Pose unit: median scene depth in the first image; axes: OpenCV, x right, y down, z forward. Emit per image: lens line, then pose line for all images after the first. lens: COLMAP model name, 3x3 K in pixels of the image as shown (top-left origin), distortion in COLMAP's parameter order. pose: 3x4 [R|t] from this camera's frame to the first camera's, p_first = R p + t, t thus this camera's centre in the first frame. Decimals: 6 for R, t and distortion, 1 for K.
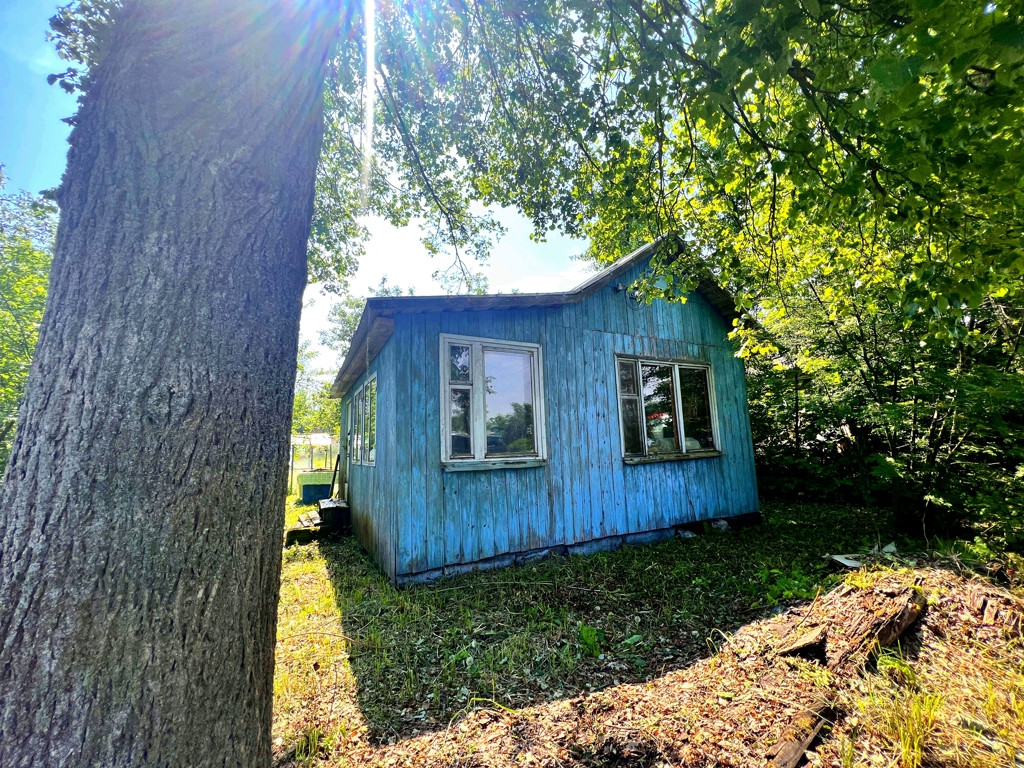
lens RADIAL K [[406.2, 0, 512.0], [0, 406.2, 384.0], [0, 0, 1]] dist [0.018212, -0.006173]
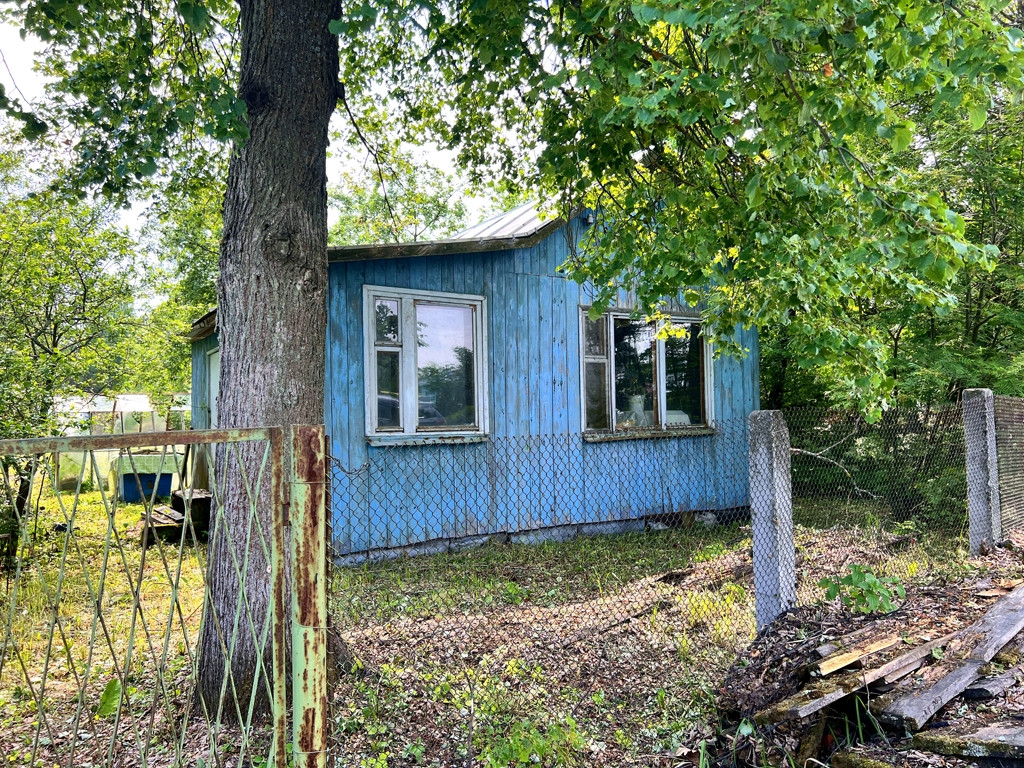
lens RADIAL K [[761.3, 0, 510.2], [0, 761.3, 379.9], [0, 0, 1]] dist [0.108047, -0.105207]
pose [[0.997367, 0.016654, 0.070577, 0.015792], [-0.023755, 0.994602, 0.101004, -0.091313], [-0.068514, -0.102415, 0.992379, -0.580806]]
